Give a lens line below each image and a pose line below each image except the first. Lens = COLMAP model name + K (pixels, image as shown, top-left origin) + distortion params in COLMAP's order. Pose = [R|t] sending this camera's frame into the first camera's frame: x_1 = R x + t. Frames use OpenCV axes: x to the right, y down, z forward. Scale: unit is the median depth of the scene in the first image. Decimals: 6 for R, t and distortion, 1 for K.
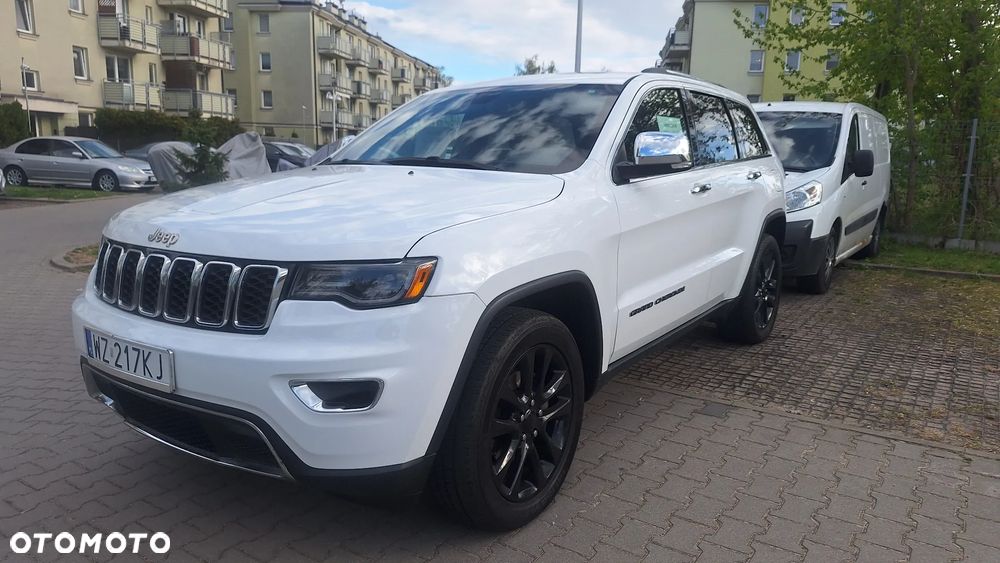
lens RADIAL K [[692.2, 0, 486.8], [0, 692.2, 288.2], [0, 0, 1]] dist [0.096038, -0.097094]
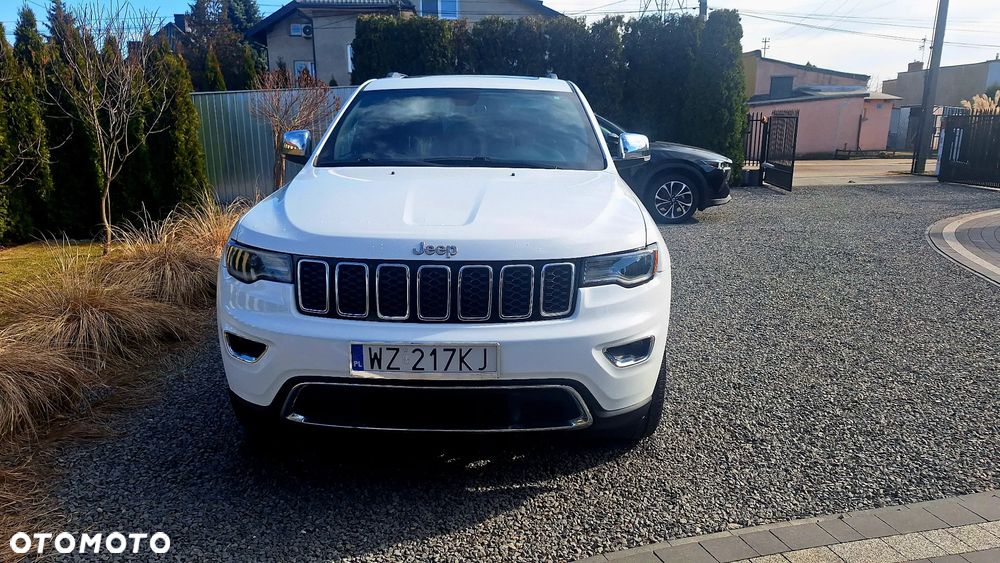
lens RADIAL K [[692.2, 0, 486.8], [0, 692.2, 288.2], [0, 0, 1]] dist [0.096038, -0.097094]
pose [[0.827155, -0.134775, 0.545574, -1.052314], [0.104133, 0.990762, 0.086873, -0.103678], [-0.552242, -0.015045, 0.833548, 0.034198]]
